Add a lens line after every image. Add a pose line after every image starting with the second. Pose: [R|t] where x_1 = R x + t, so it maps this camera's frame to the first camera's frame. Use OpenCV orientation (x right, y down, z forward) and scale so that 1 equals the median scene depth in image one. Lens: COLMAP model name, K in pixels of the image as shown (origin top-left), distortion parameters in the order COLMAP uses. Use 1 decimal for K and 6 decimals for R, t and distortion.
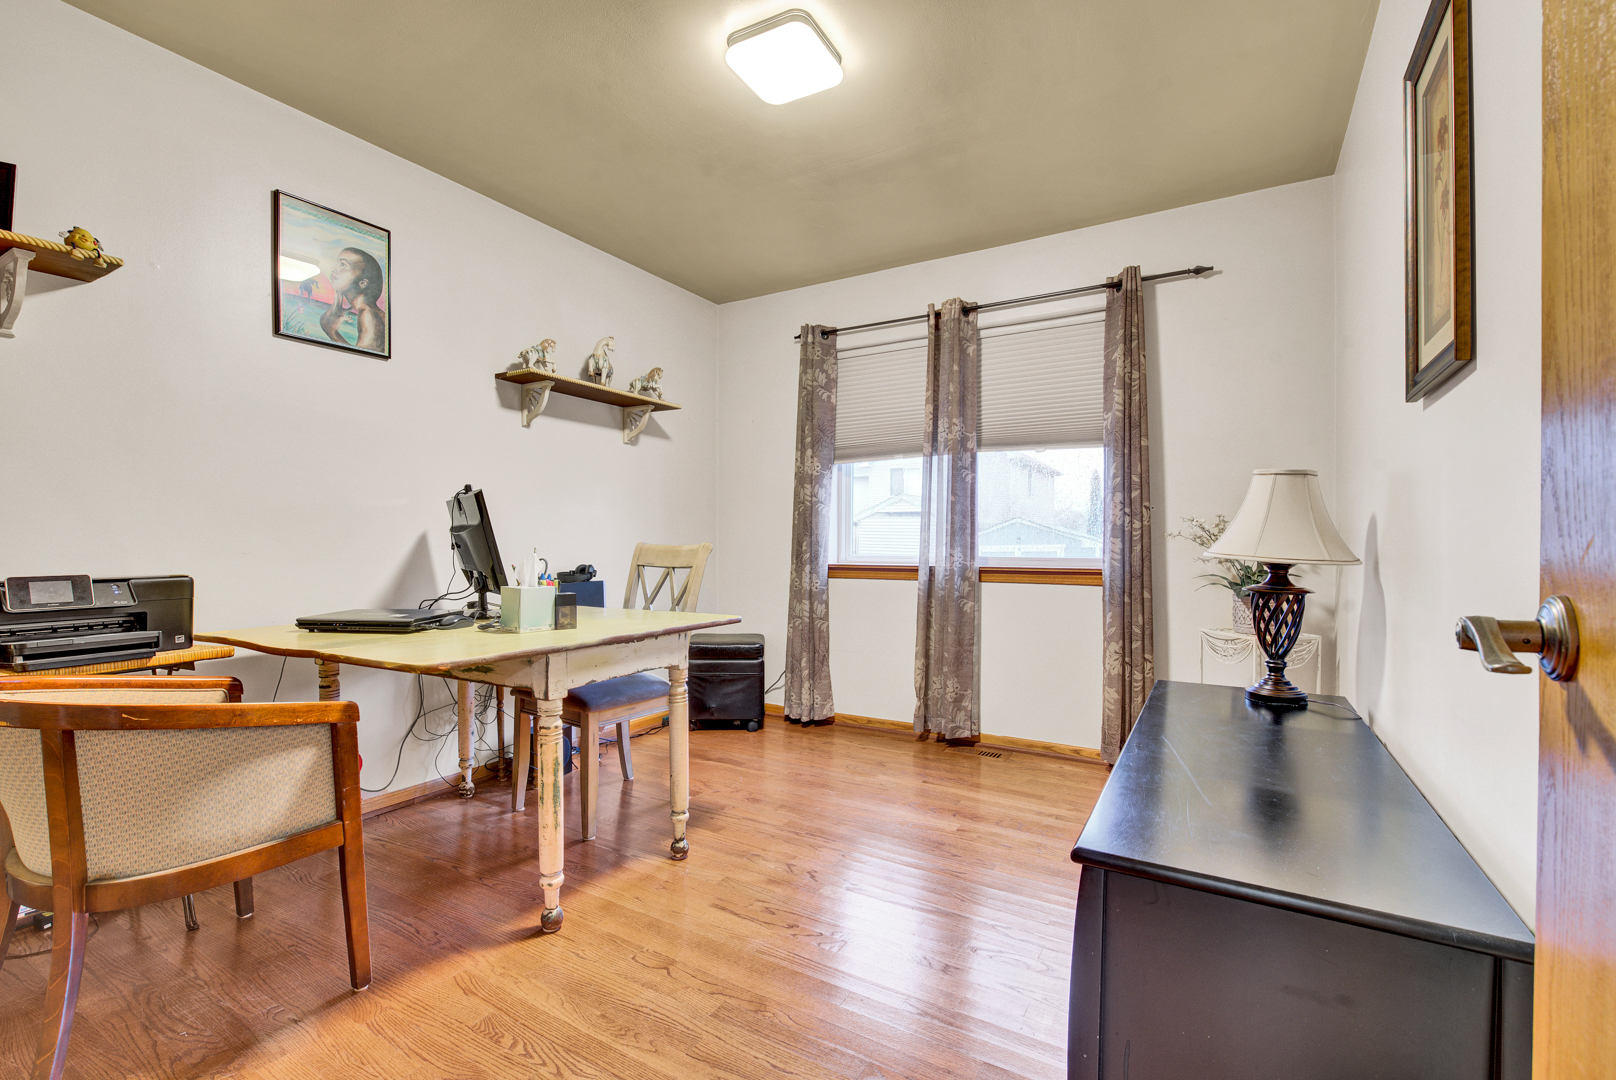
lens RADIAL K [[713.4, 0, 812.2], [0, 713.4, 541.7], [0, 0, 1]] dist [-0.003286, -0.000839]
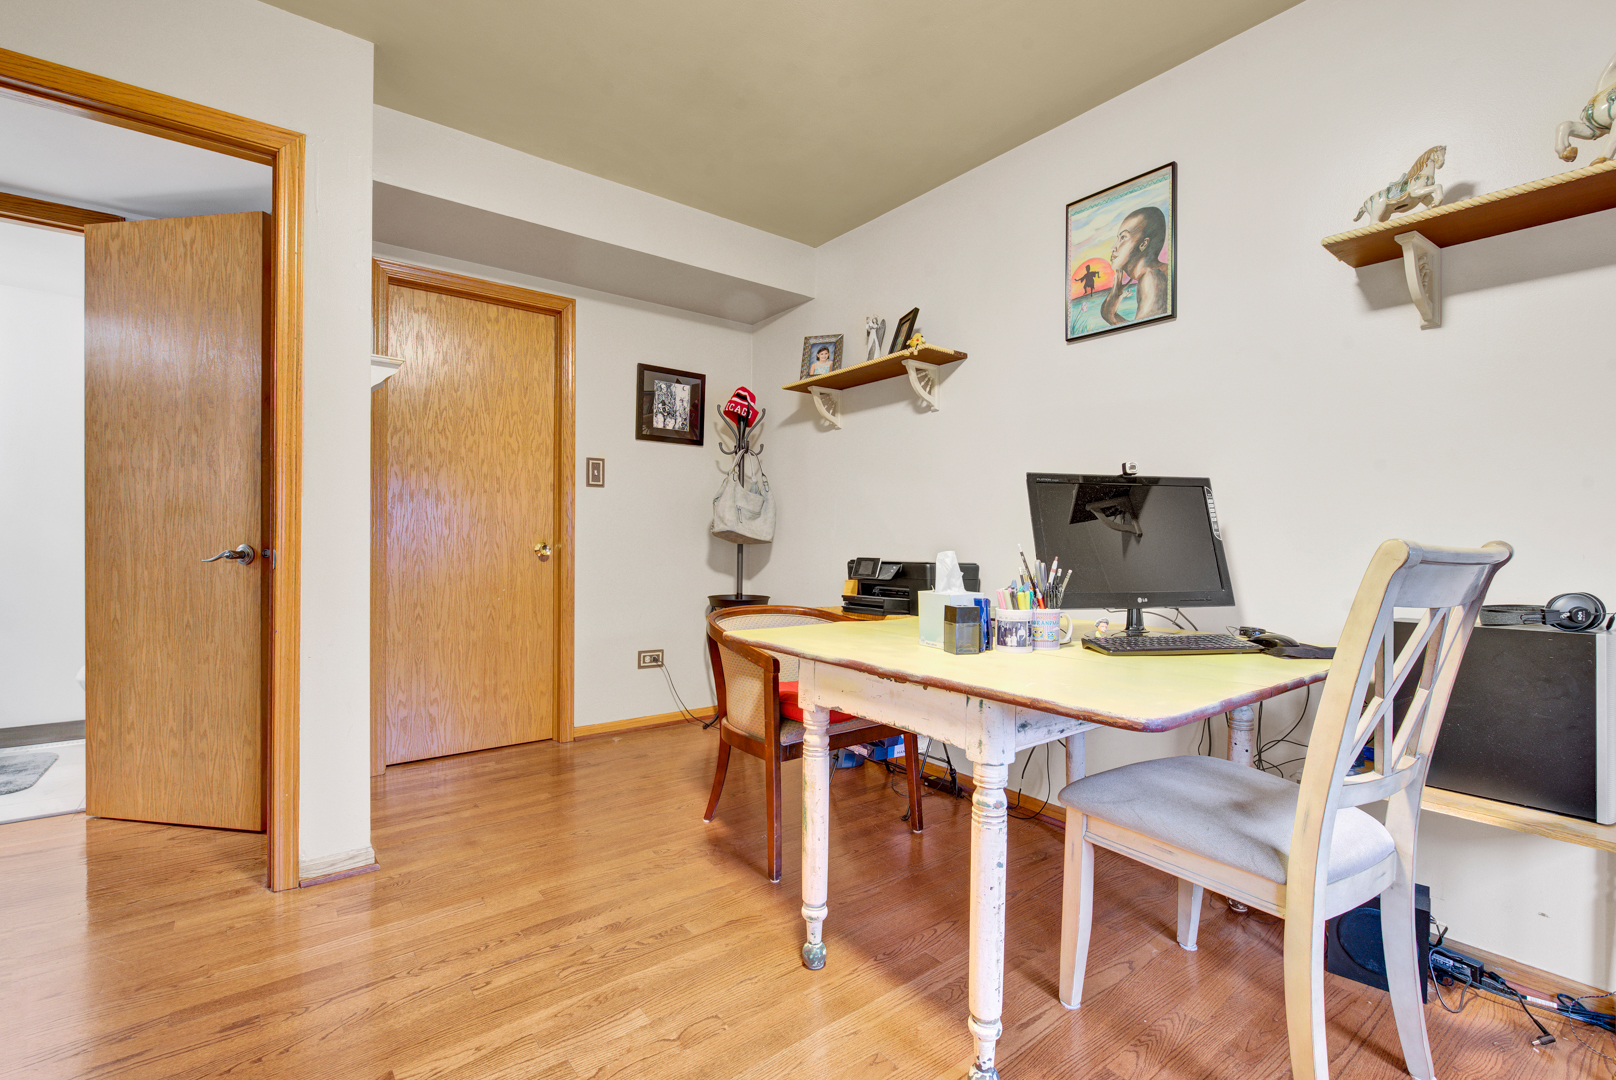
lens RADIAL K [[713.4, 0, 815.1], [0, 713.4, 541.7], [0, 0, 1]] dist [-0.003286, -0.000839]
pose [[-0.367577, 0.001859, -0.929991, 0.341309], [-0.005344, 0.999977, 0.004112, 0.002765], [0.929978, 0.006482, -0.367559, 0.958491]]
